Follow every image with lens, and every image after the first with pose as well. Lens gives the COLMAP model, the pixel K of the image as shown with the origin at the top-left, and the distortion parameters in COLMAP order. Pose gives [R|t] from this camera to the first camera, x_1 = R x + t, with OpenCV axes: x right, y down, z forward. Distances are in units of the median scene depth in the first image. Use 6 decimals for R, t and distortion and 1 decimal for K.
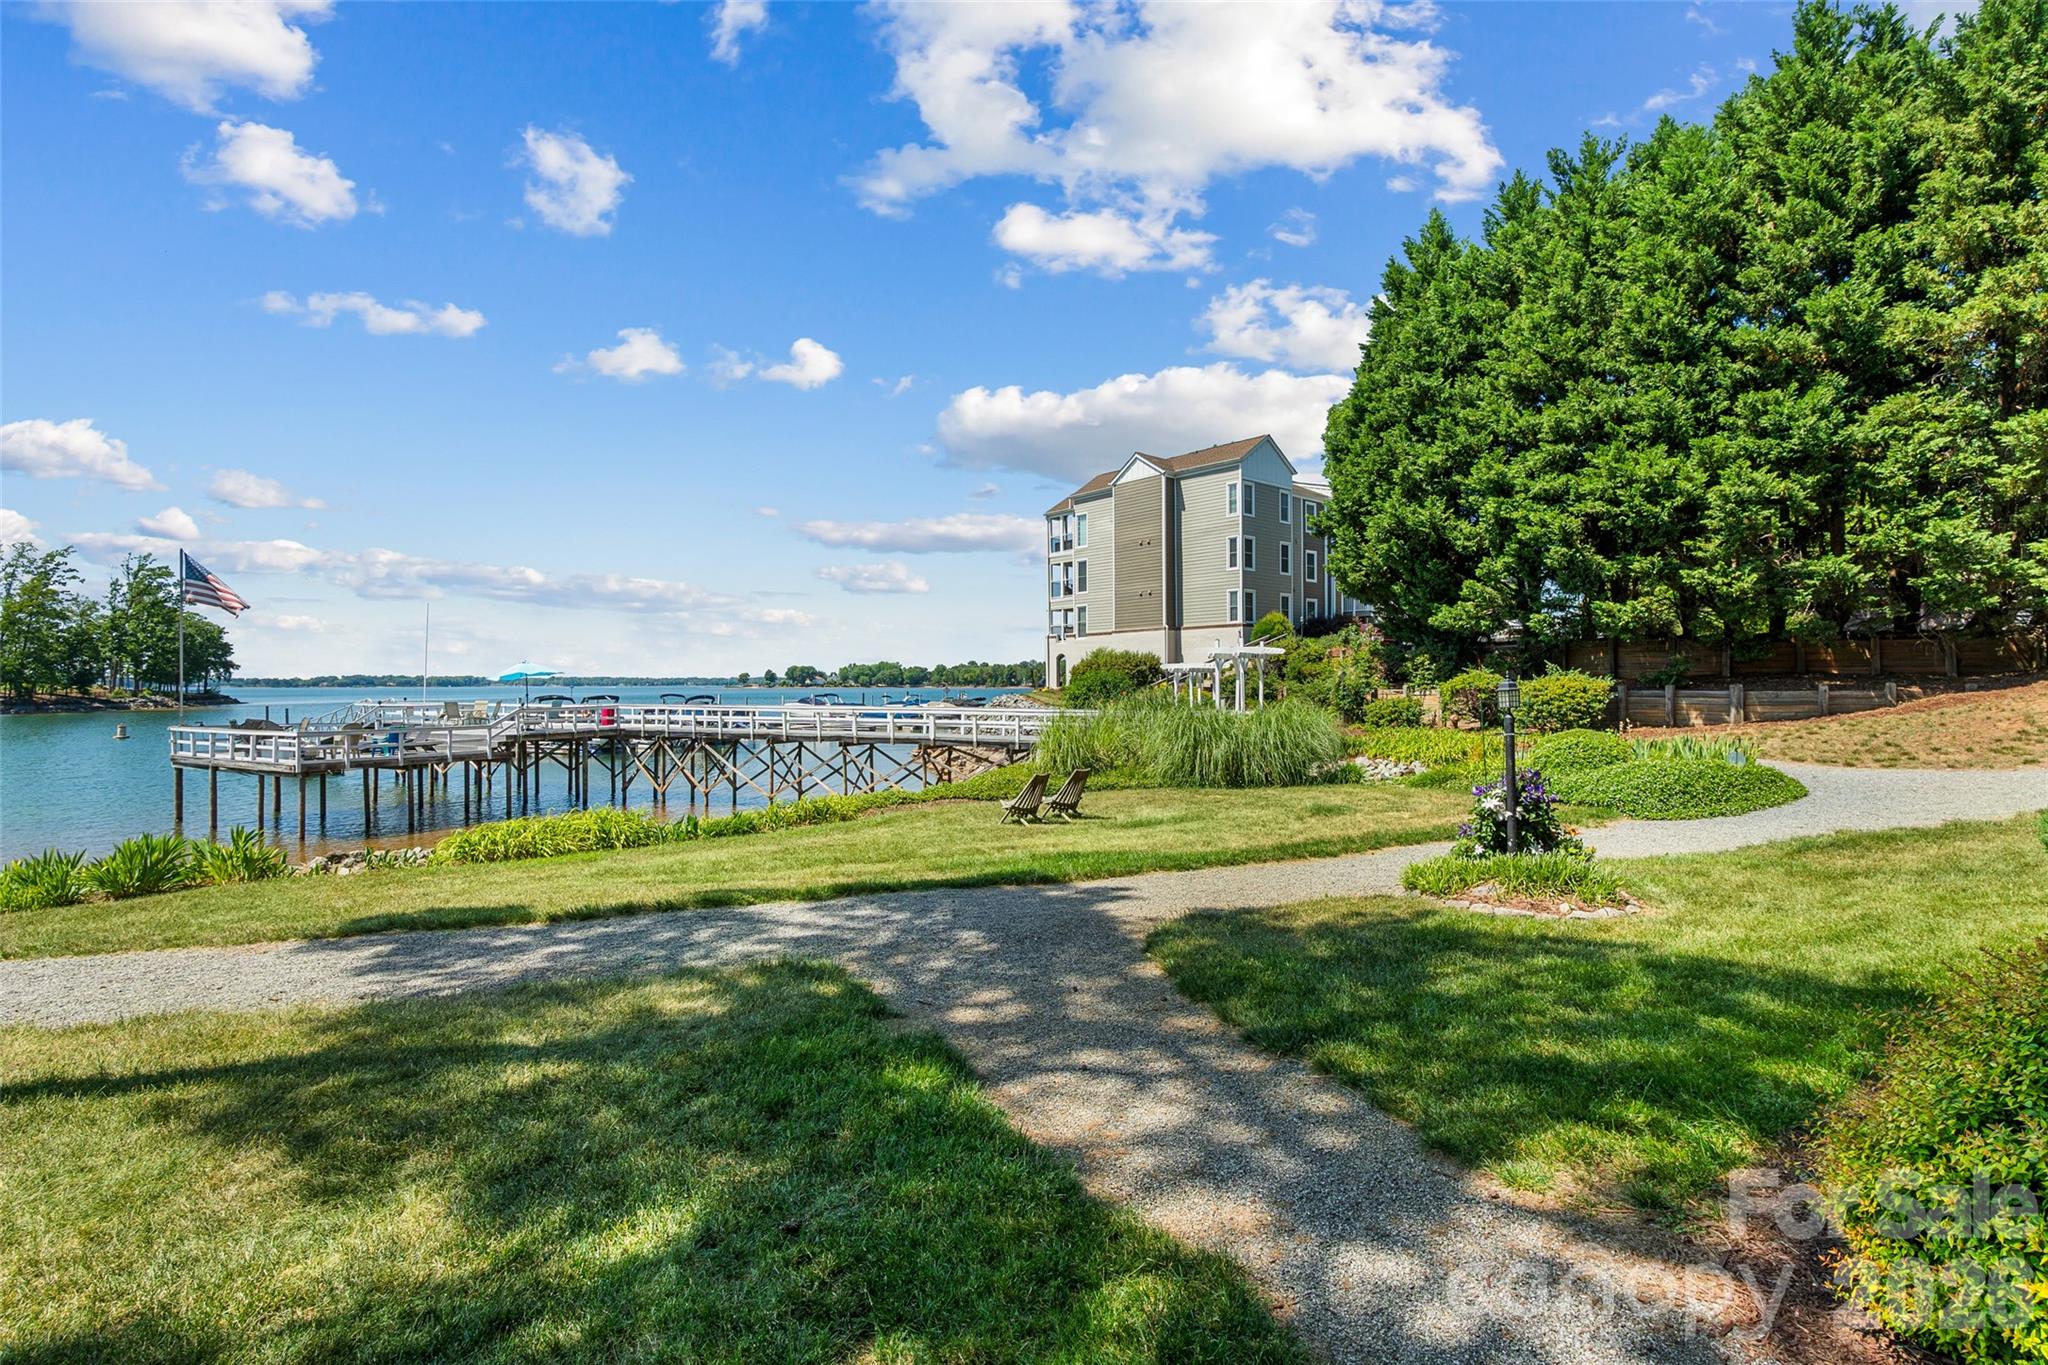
lens RADIAL K [[965.7, 0, 1021.5], [0, 965.7, 687.0], [0, 0, 1]] dist [-0.004051, 0.000070]
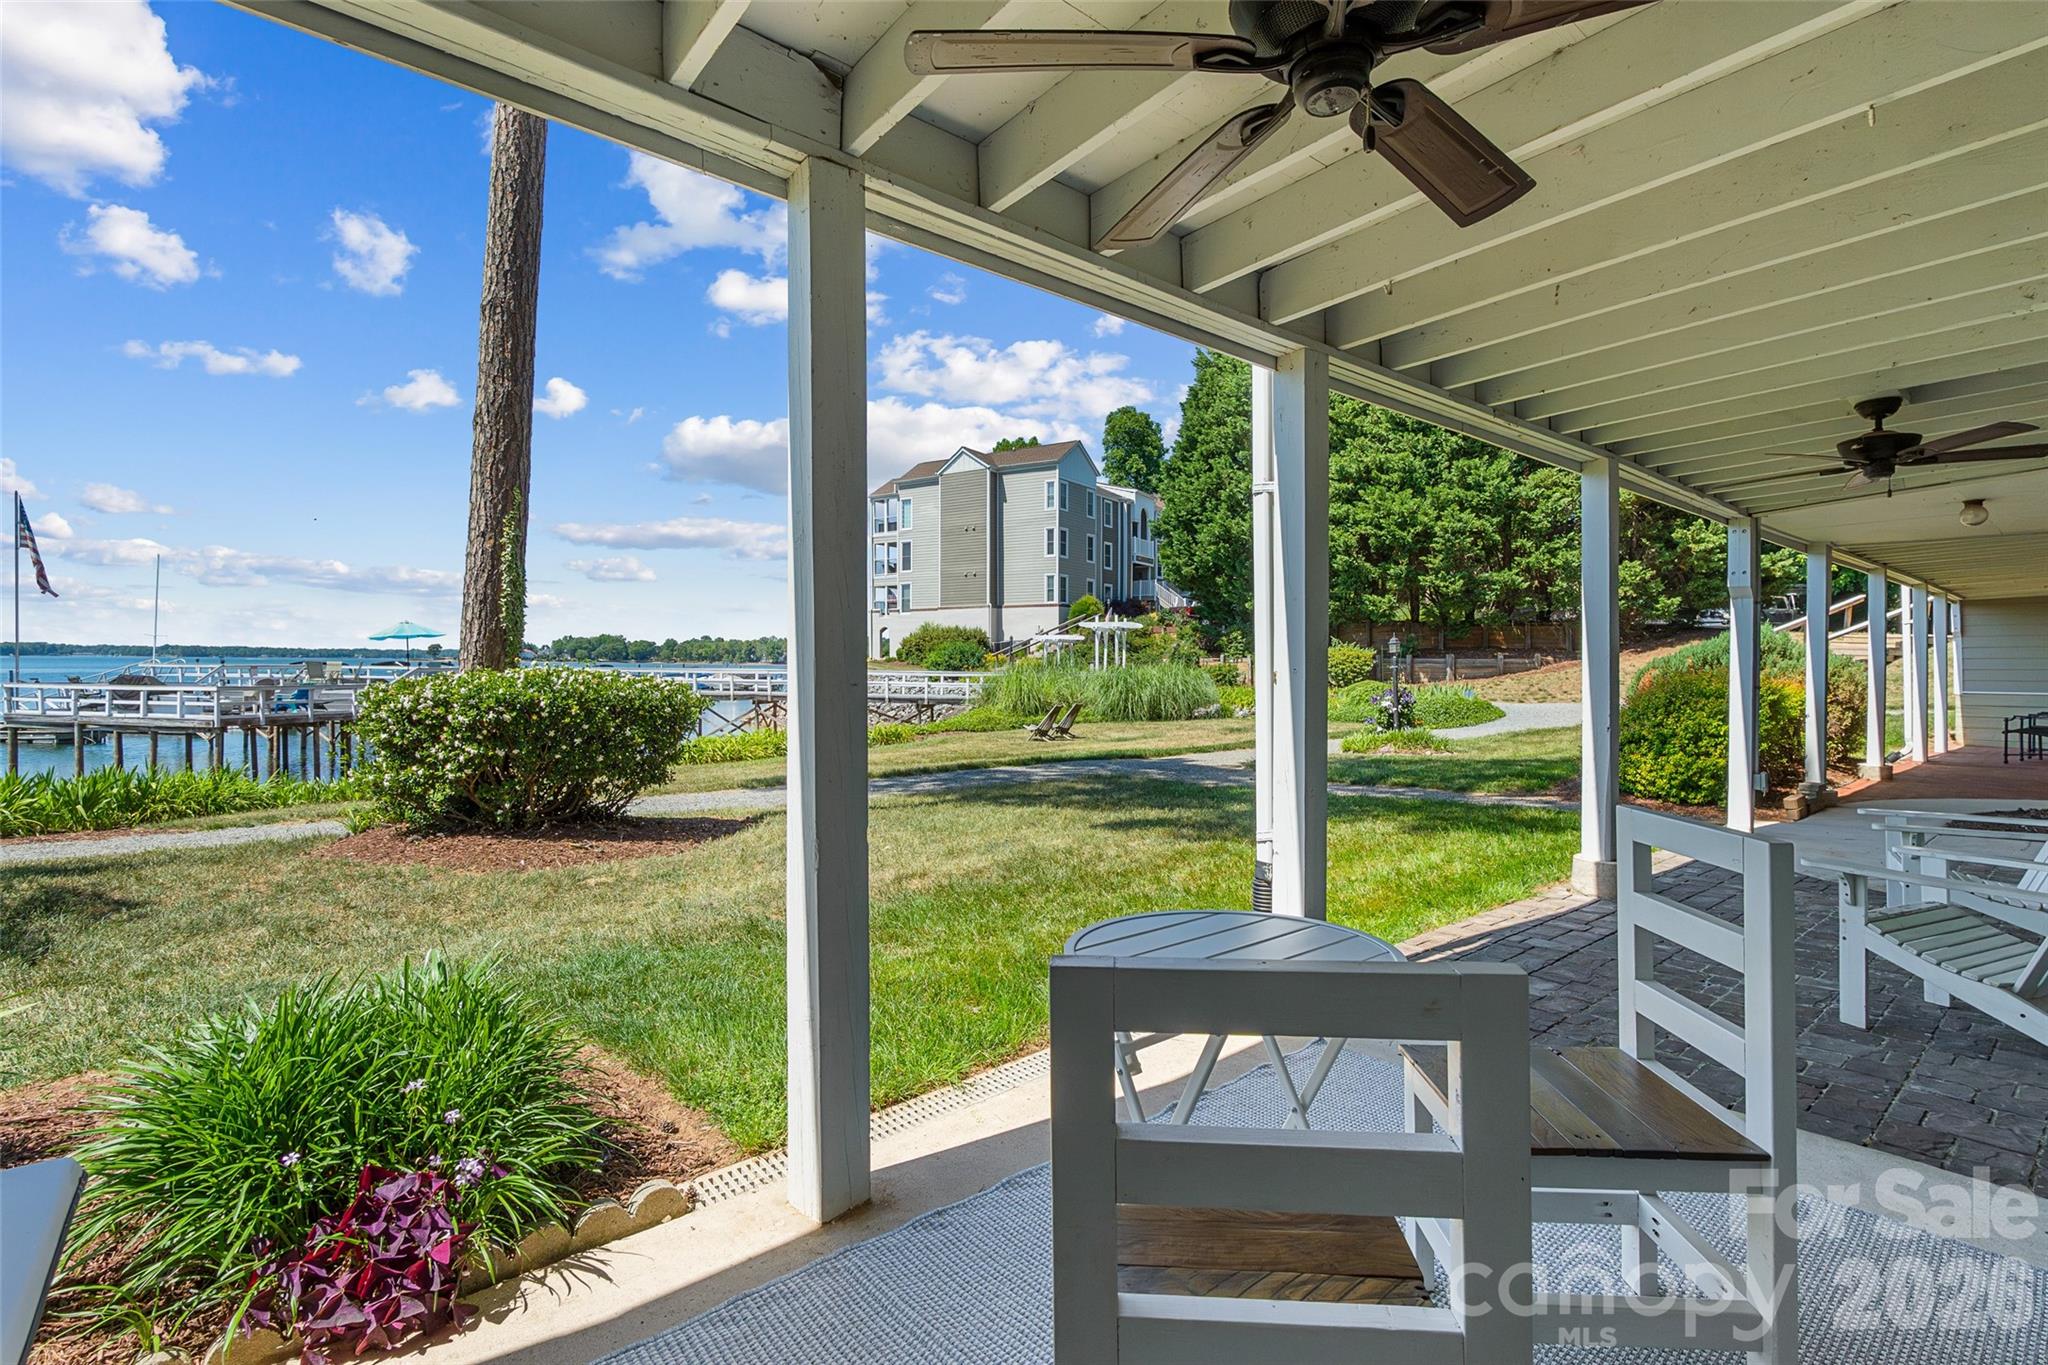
lens RADIAL K [[965.7, 0, 1038.8], [0, 965.7, 665.8], [0, 0, 1]] dist [-0.004051, 0.000070]
pose [[0.960990, 0.009873, 0.276405, -0.260687], [-0.010258, 0.999947, -0.000054, 0.020200], [-0.276391, -0.002783, 0.961041, -0.236912]]
